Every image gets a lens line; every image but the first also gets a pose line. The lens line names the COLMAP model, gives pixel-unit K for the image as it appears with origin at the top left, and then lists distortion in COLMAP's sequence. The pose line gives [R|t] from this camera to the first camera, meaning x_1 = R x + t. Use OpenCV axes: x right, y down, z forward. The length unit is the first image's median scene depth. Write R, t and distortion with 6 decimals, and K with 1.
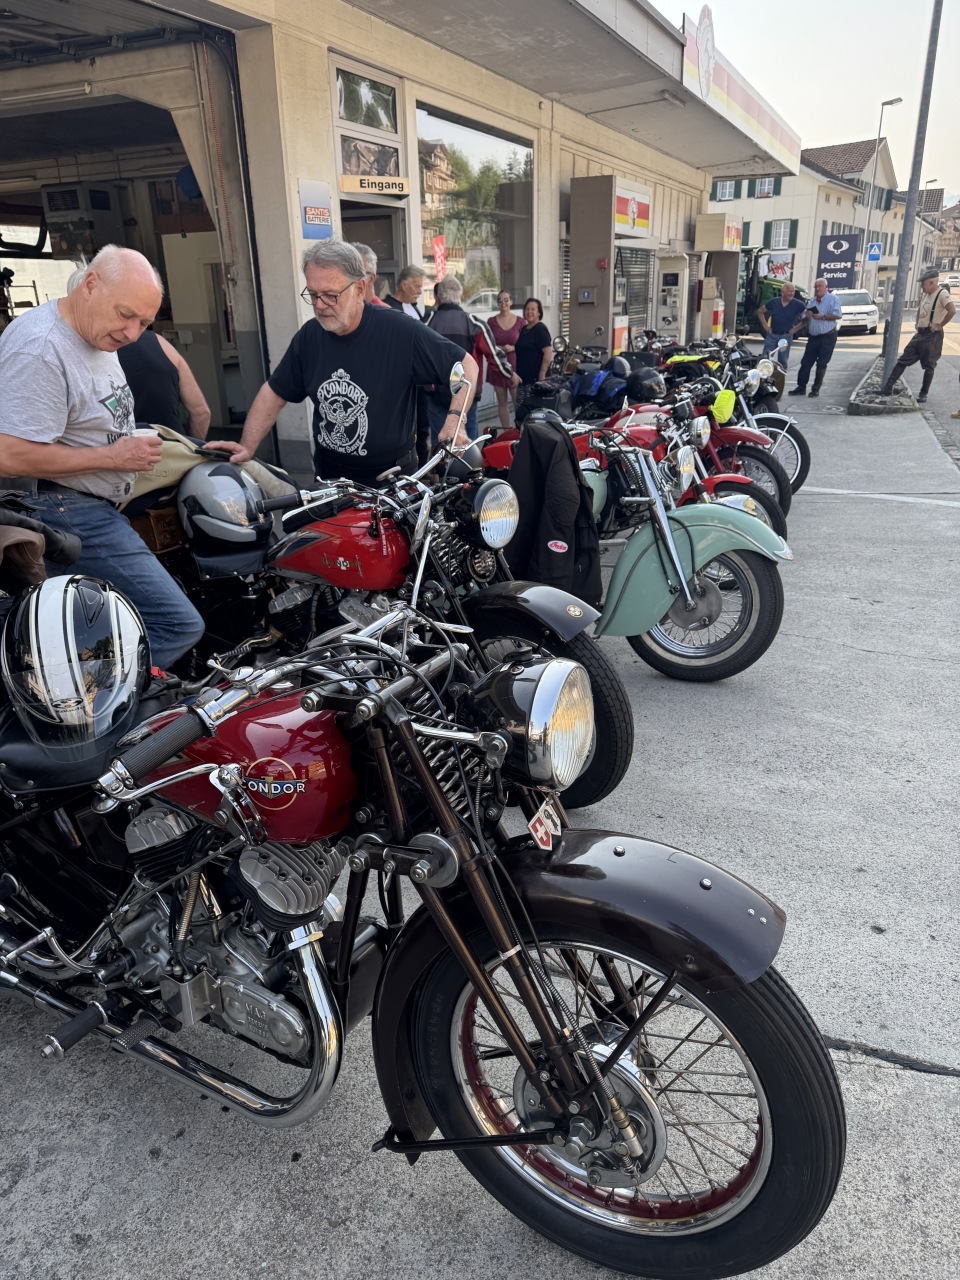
lens RADIAL K [[934.1, 0, 474.5], [0, 934.1, 637.1], [0, 0, 1]] dist [0.037473, -0.023113]
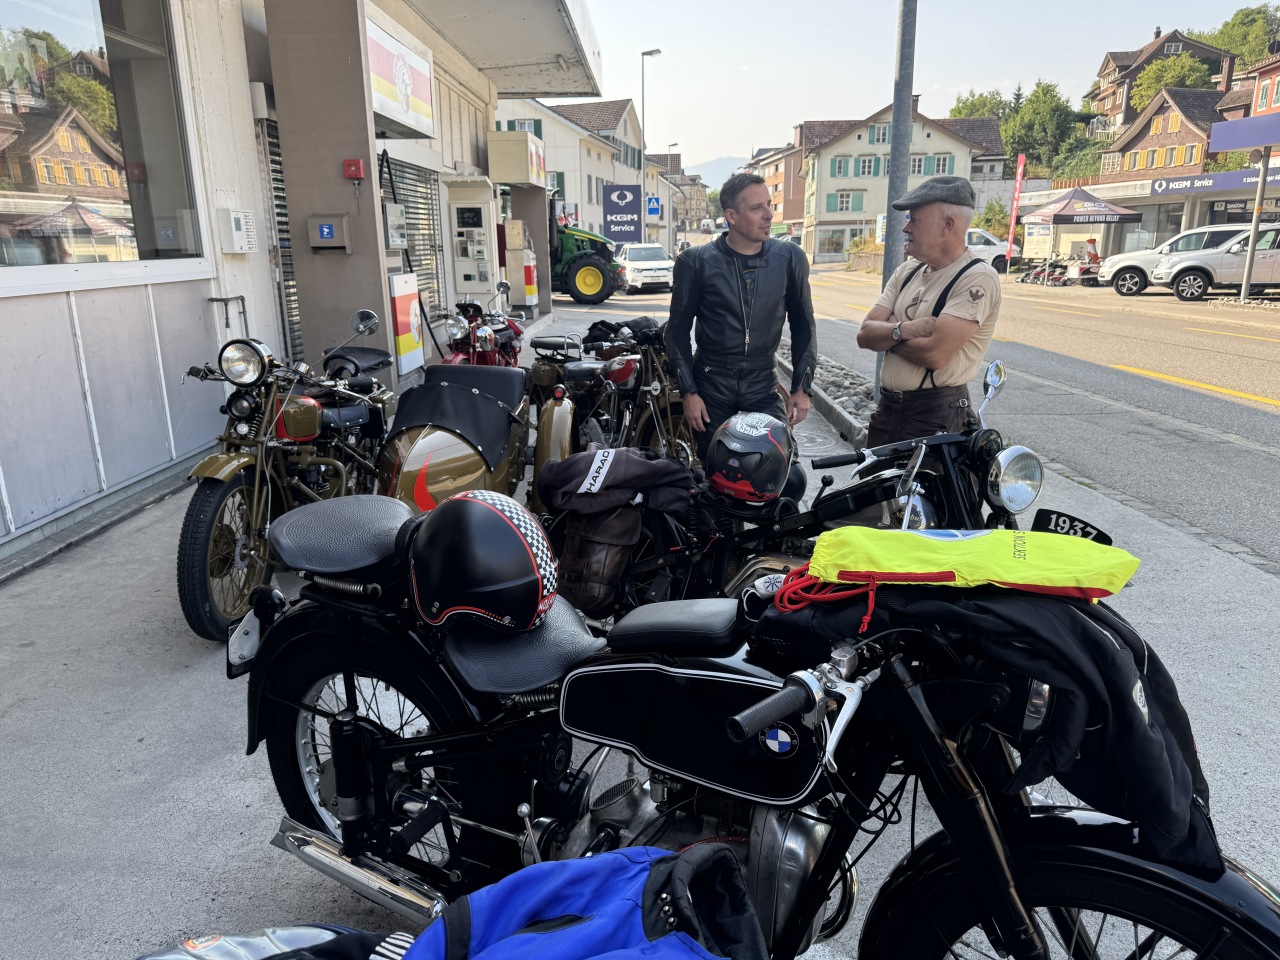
lens RADIAL K [[934.1, 0, 633.5], [0, 934.1, 510.3], [0, 0, 1]] dist [0.037473, -0.023113]
pose [[0.921410, -0.096563, 0.376402, 0.064751], [0.125444, 0.990688, -0.052928, -0.168572], [-0.367786, 0.095986, 0.924943, 0.483164]]
